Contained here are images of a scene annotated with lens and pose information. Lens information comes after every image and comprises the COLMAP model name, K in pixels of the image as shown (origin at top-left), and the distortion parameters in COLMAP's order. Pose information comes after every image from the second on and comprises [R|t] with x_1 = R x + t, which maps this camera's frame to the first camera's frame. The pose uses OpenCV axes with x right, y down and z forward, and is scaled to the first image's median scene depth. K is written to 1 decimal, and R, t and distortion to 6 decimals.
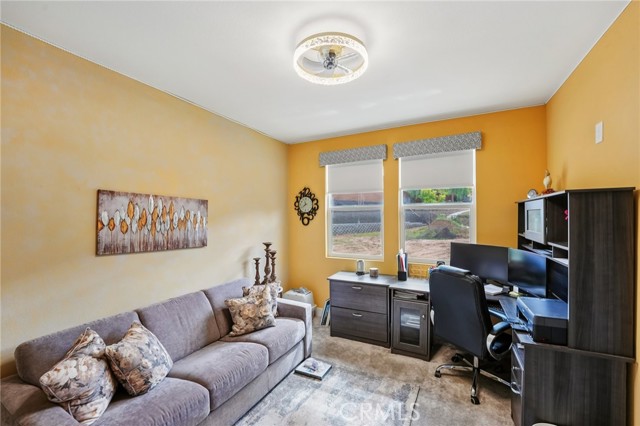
lens RADIAL K [[262.1, 0, 319.0], [0, 262.1, 216.6], [0, 0, 1]] dist [-0.021738, -0.000243]
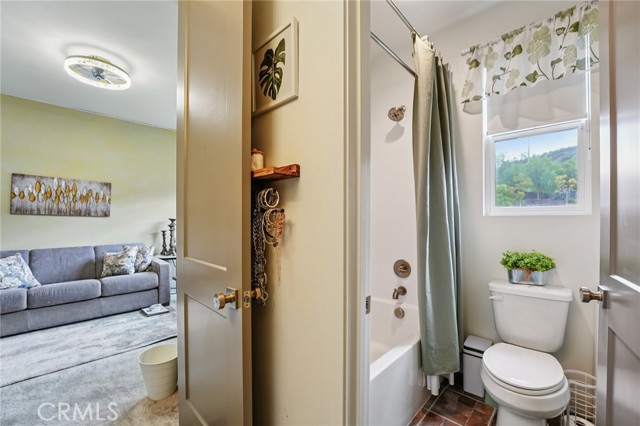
lens RADIAL K [[262.1, 0, 320.0], [0, 262.1, 212.5], [0, 0, 1]] dist [-0.021738, -0.000243]
pose [[0.965003, -0.002729, -0.262224, 1.216363], [-0.003899, 0.999686, -0.024749, 0.148185], [0.262209, 0.024905, 0.964690, -0.023933]]
